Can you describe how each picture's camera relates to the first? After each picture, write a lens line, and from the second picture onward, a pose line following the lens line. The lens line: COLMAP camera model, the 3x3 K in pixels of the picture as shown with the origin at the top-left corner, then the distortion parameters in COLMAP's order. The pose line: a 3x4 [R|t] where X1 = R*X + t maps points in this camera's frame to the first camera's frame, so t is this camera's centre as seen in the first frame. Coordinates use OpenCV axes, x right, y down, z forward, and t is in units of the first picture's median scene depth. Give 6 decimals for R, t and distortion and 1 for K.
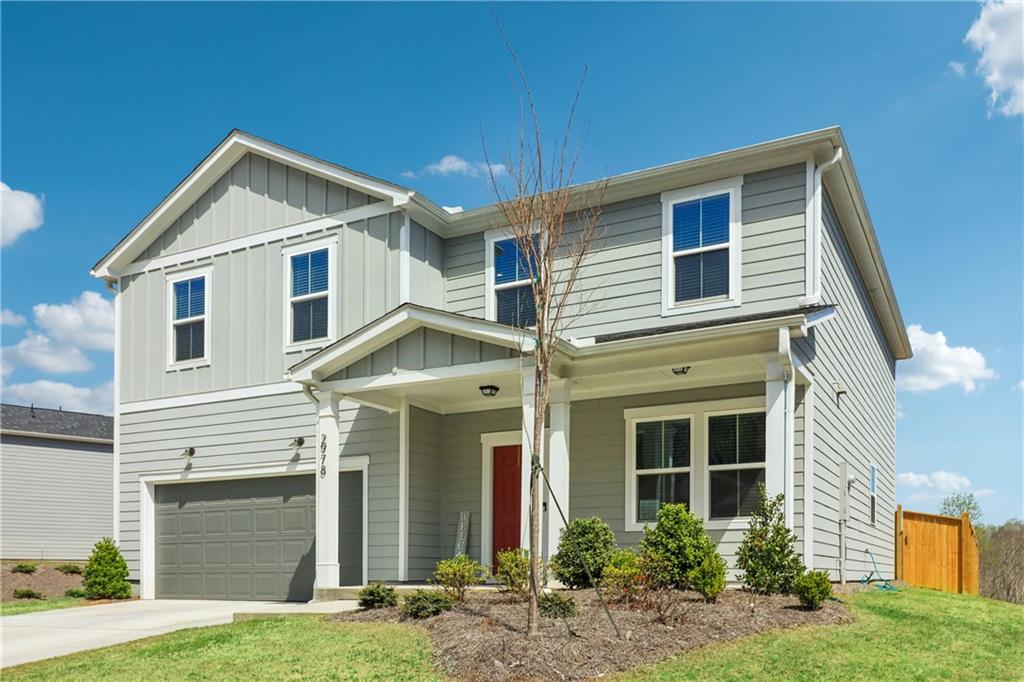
lens RADIAL K [[839.8, 0, 512.0], [0, 839.8, 341.0], [0, 0, 1]] dist [0.008052, 0.005874]
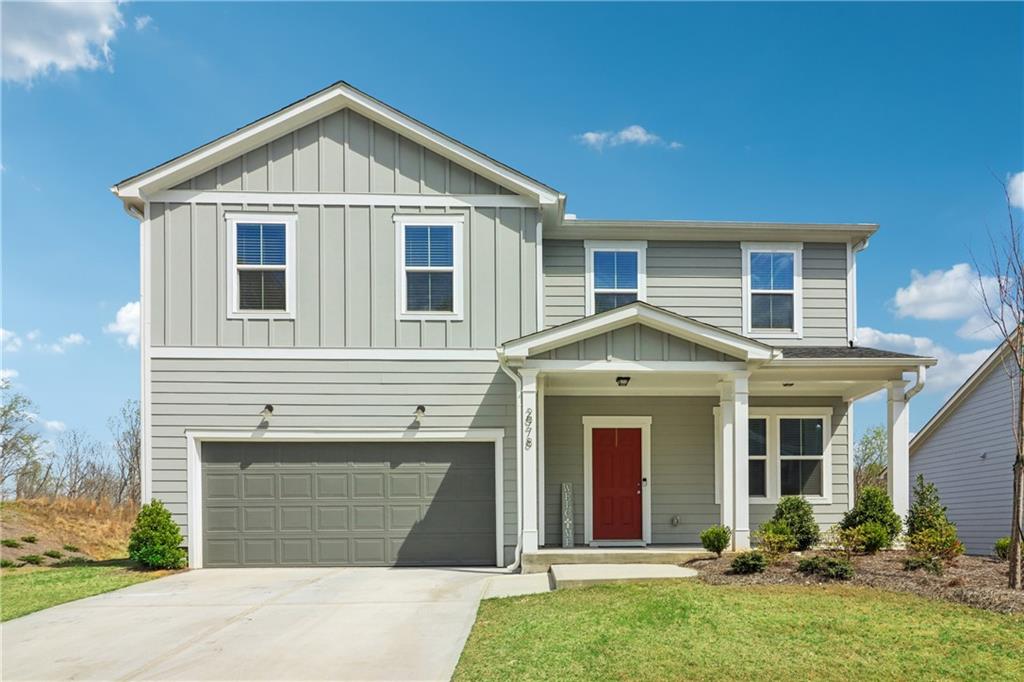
lens RADIAL K [[705.8, 0, 512.0], [0, 705.8, 341.0], [0, 0, 1]] dist [0.004623, 0.000907]
pose [[0.861822, 0.126184, 0.491265, -0.578015], [-0.131696, 0.991011, -0.023513, 0.042048], [-0.489816, -0.044433, 0.870693, 0.201104]]
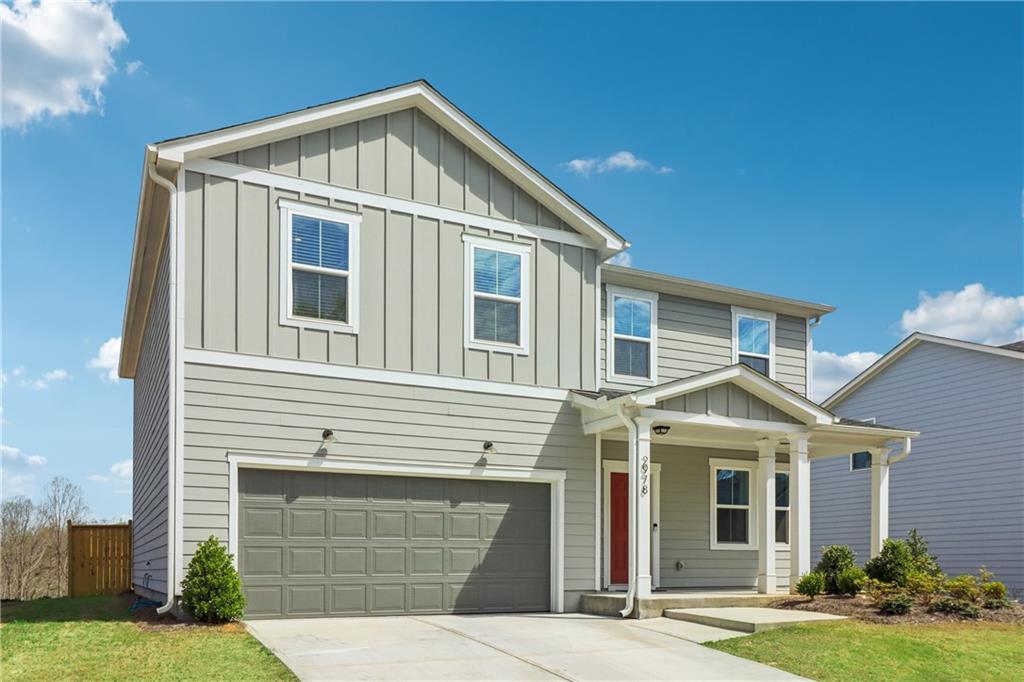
lens RADIAL K [[792.5, 0, 510.2], [0, 792.5, 334.8], [0, 0, 1]] dist [0.004403, -0.004044]
pose [[0.588326, 0.225842, 0.776446, -0.952301], [-0.216858, 0.969098, -0.117561, 0.095544], [-0.779003, -0.099214, 0.619122, 0.423116]]
